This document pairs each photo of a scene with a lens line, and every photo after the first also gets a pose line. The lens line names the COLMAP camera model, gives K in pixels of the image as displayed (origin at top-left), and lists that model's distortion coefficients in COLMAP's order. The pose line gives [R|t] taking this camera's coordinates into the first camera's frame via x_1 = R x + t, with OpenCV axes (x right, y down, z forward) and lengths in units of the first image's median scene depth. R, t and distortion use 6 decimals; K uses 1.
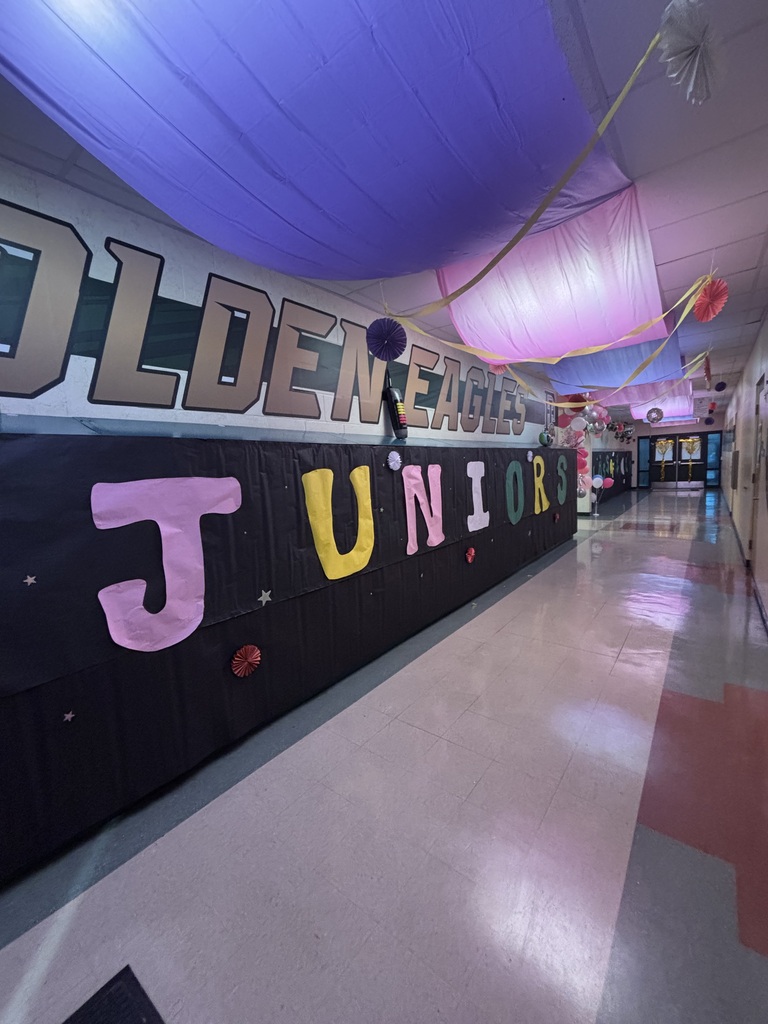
lens RADIAL K [[412.1, 0, 398.9], [0, 412.1, 510.0], [0, 0, 1]] dist [0.001234, 0.000164]
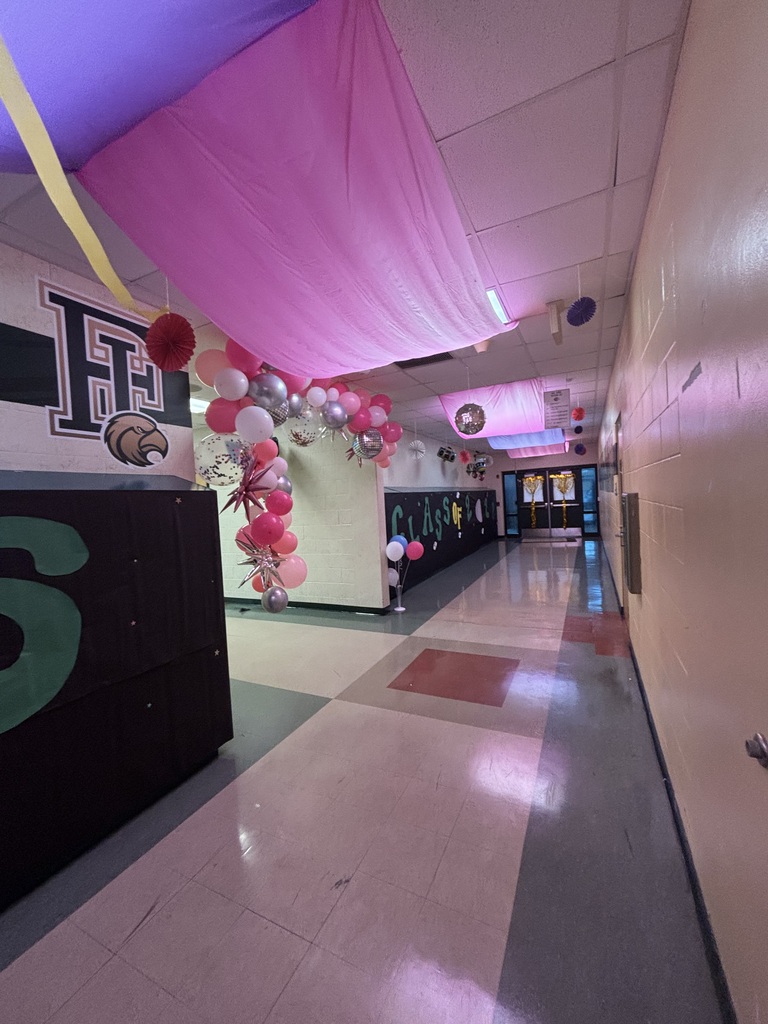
lens RADIAL K [[411.4, 0, 384.0], [0, 411.4, 512.0], [0, 0, 1]] dist [-0.001237, -0.000022]
pose [[0.983672, -0.012962, 0.179503, 0.224252], [0.028416, 0.996078, -0.083792, -0.043635], [-0.177713, 0.087524, 0.980182, 0.287920]]
